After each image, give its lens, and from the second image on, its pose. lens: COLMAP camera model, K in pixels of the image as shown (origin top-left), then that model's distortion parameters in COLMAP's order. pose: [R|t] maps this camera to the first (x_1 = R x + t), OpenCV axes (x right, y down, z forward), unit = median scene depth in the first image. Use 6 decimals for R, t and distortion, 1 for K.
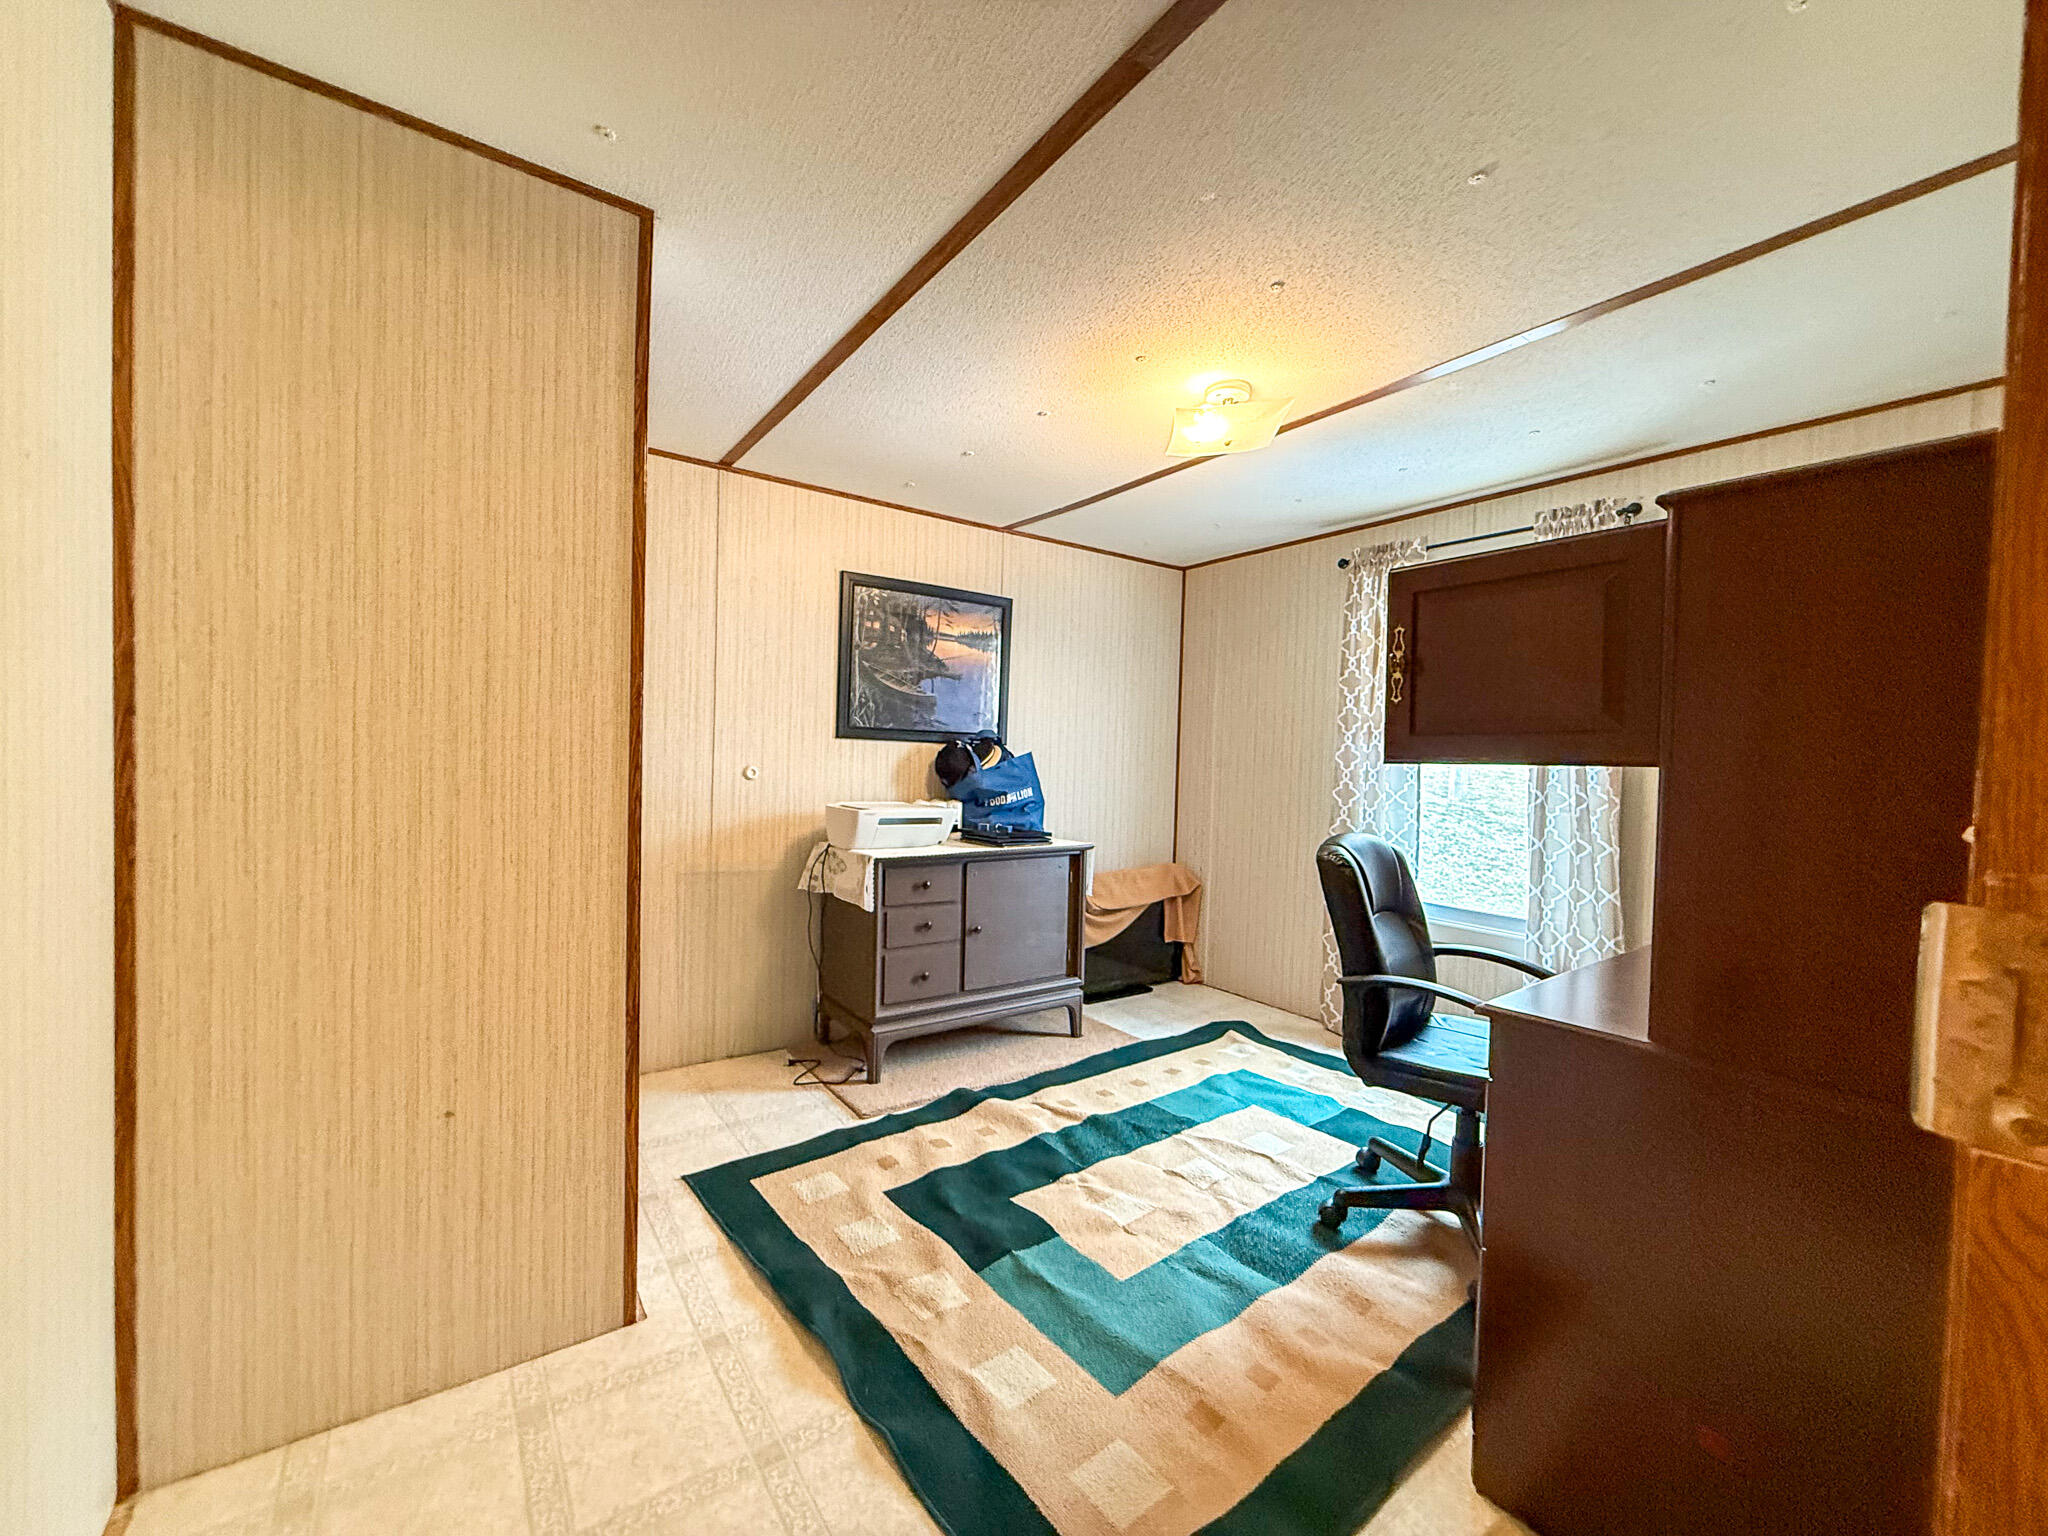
lens RADIAL K [[818.5, 0, 1023.4], [0, 818.5, 774.6], [0, 0, 1]] dist [0.000260, -0.000007]
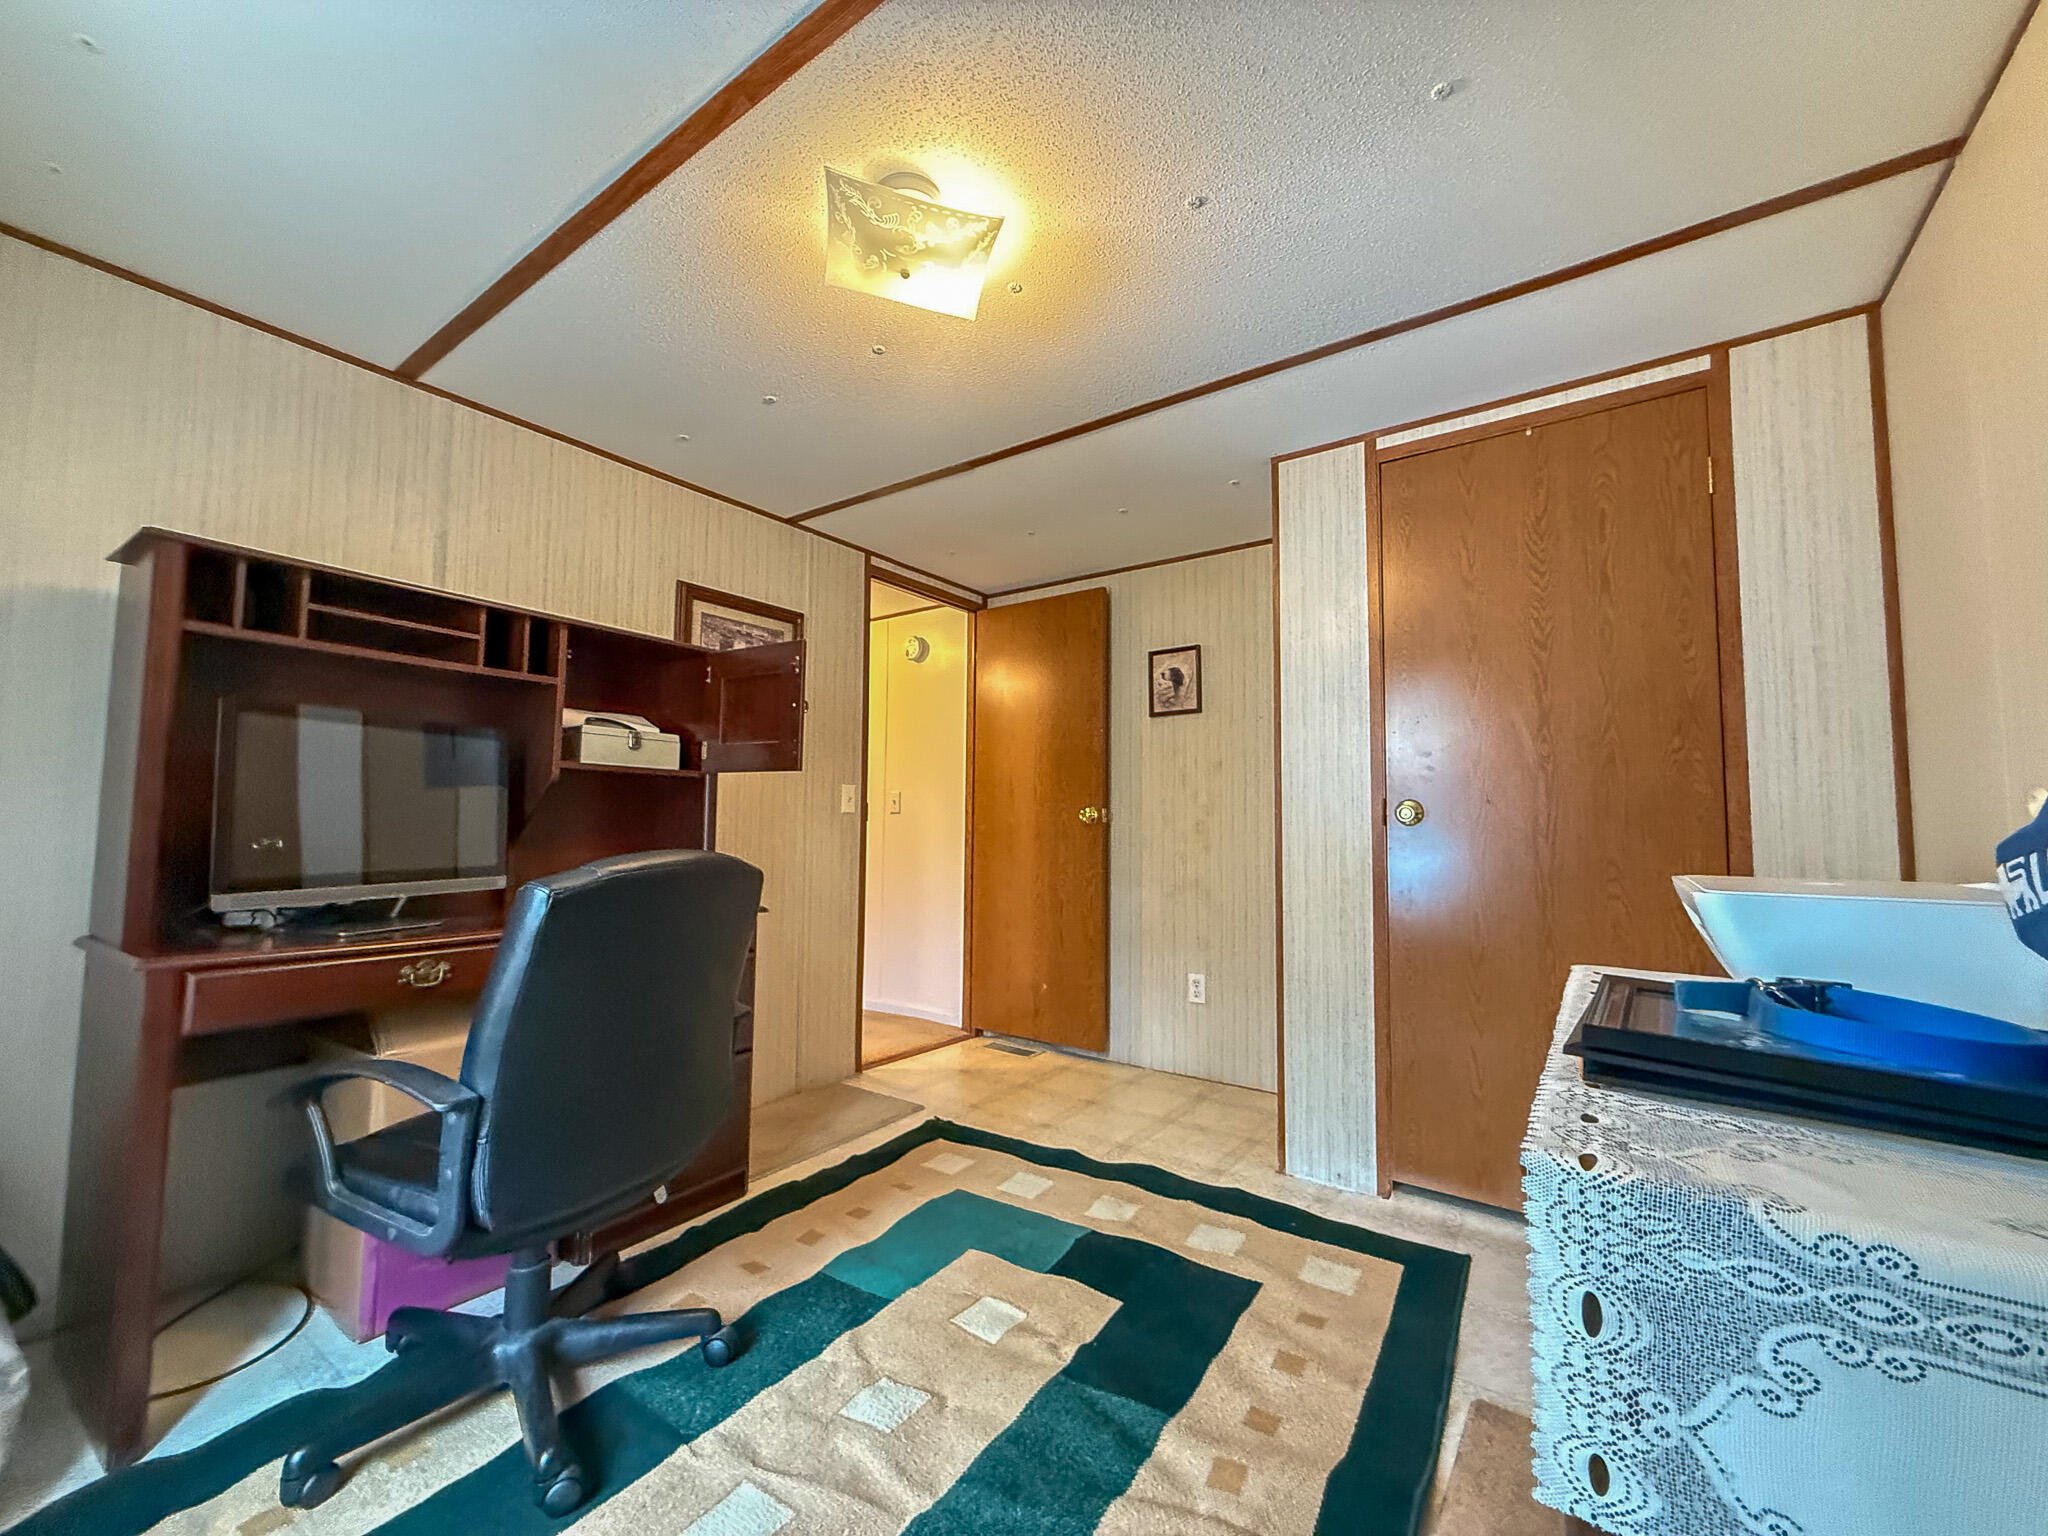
lens RADIAL K [[818.5, 0, 1023.4], [0, 818.5, 774.6], [0, 0, 1]] dist [0.000260, -0.000007]
pose [[-0.950699, -0.053518, -0.305463, 0.356827], [-0.036975, 0.997532, -0.059695, 0.035262], [0.307904, -0.045457, -0.950331, 1.750495]]
